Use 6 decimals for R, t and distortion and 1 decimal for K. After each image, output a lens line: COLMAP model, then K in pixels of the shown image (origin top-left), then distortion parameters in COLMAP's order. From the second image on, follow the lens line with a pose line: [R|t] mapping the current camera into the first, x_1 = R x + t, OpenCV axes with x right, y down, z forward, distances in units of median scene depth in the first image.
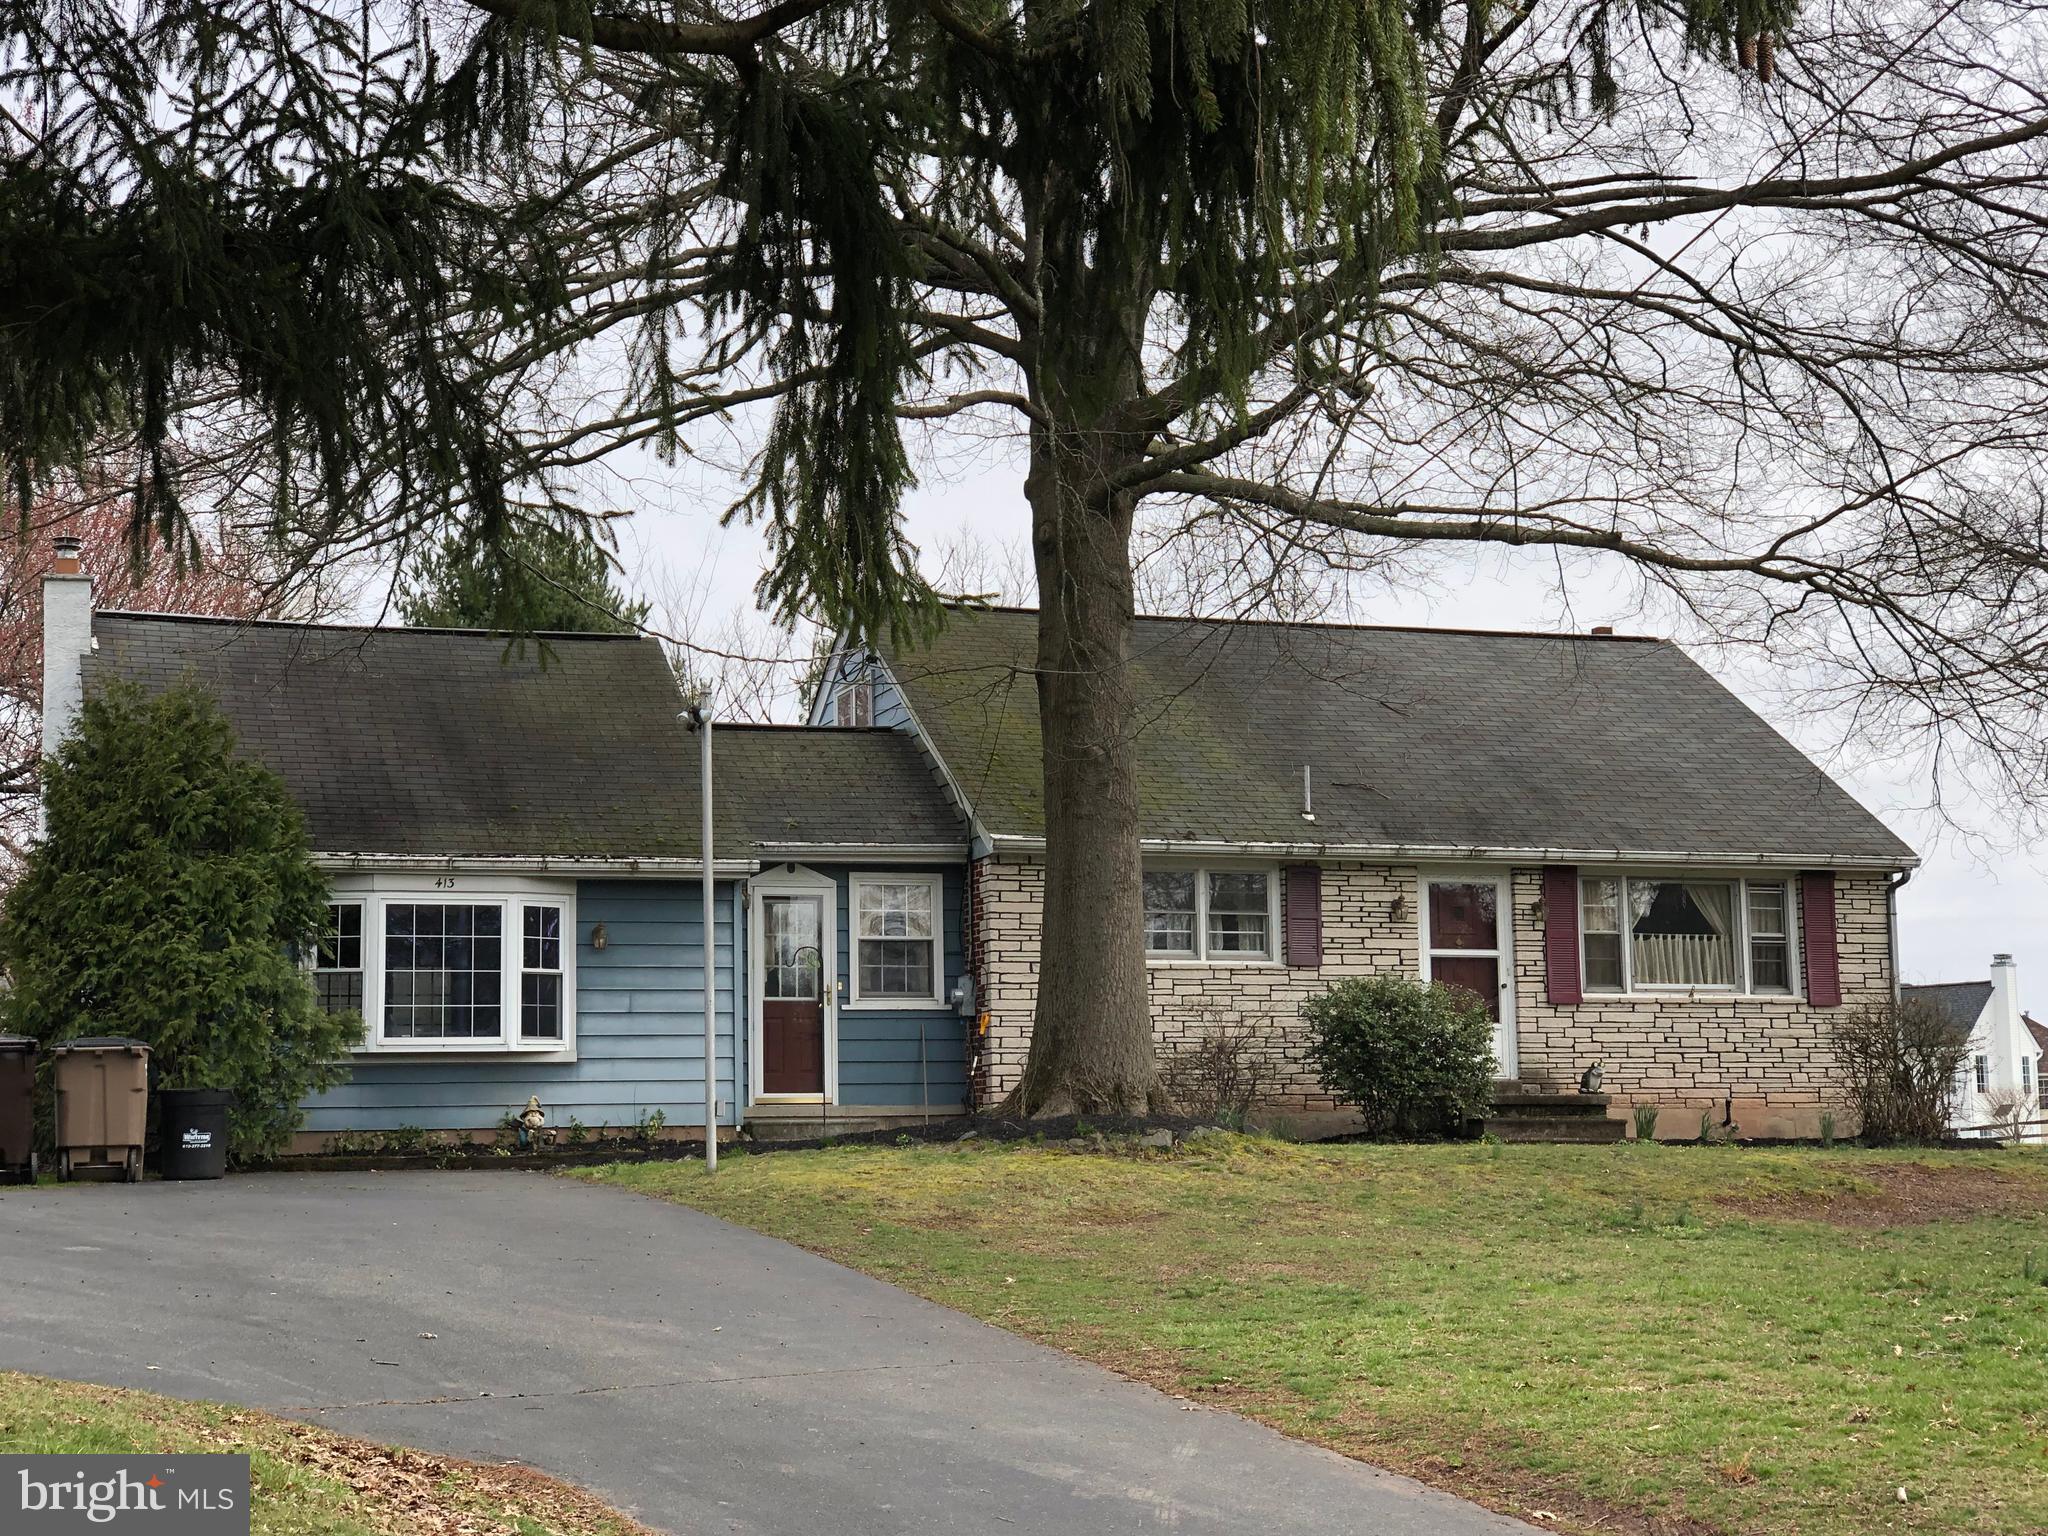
lens RADIAL K [[3171.2, 0, 1024.0], [0, 3171.2, 768.0], [0, 0, 1]] dist [-0.004838, 1.867153]
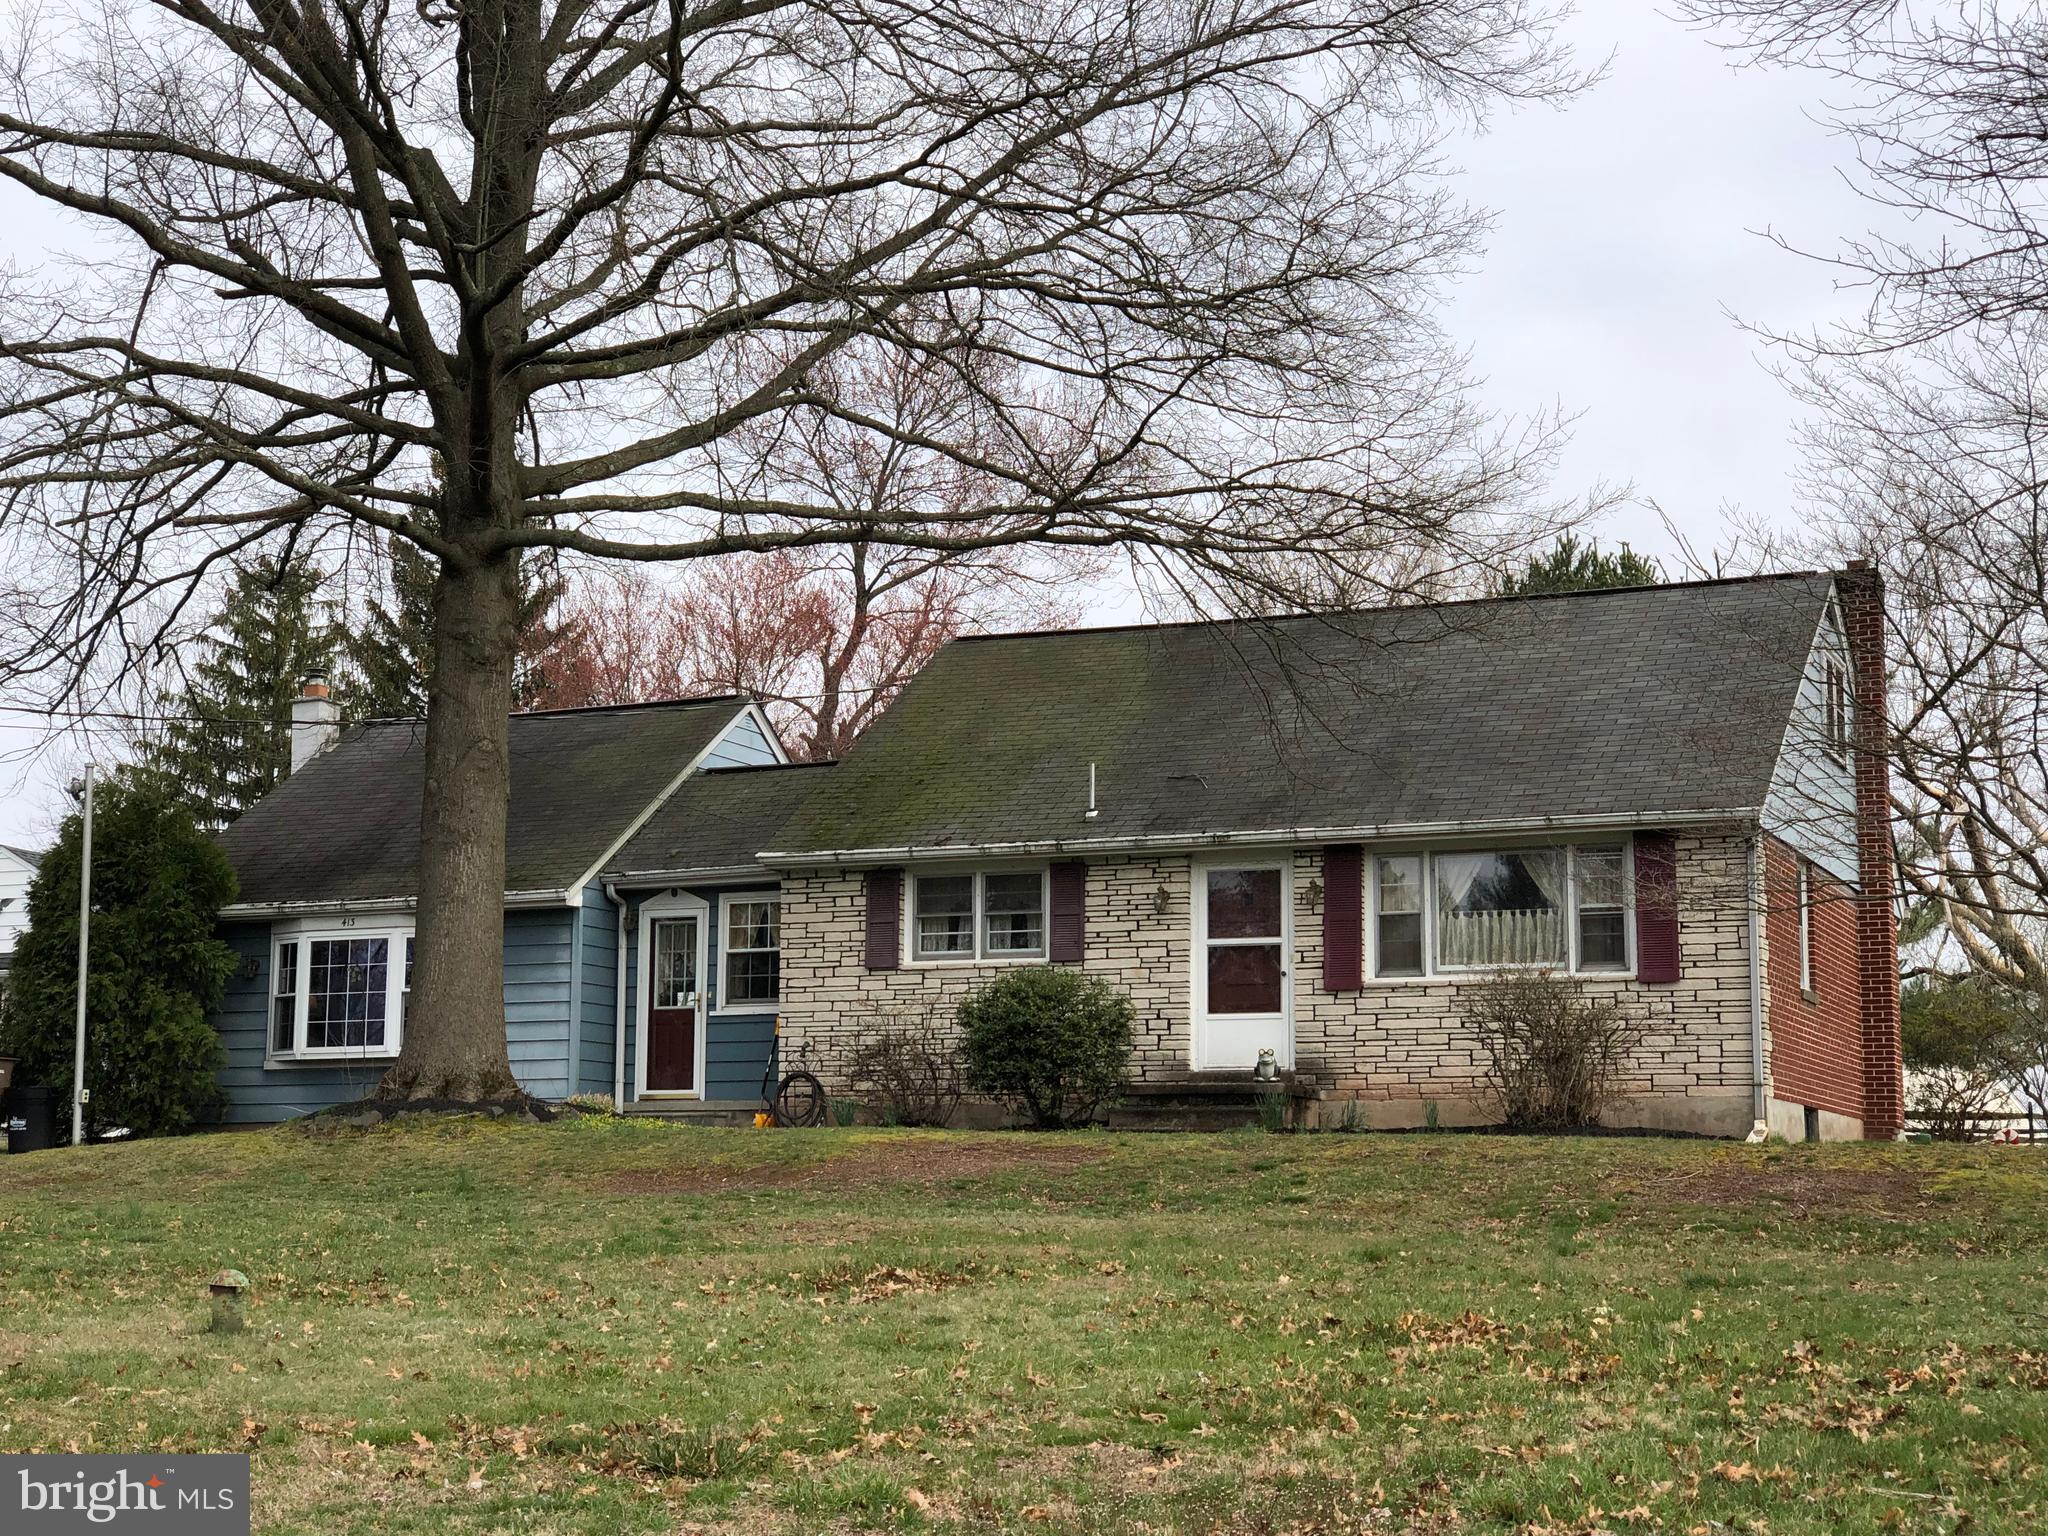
lens RADIAL K [[3171.2, 0, 1024.0], [0, 3171.2, 768.0], [0, 0, 1]] dist [-0.004838, 1.867153]
pose [[0.714688, -0.079222, -0.694942, 0.788120], [0.071995, 0.996620, -0.039572, 0.039791], [0.695728, -0.021751, 0.717976, 0.260850]]
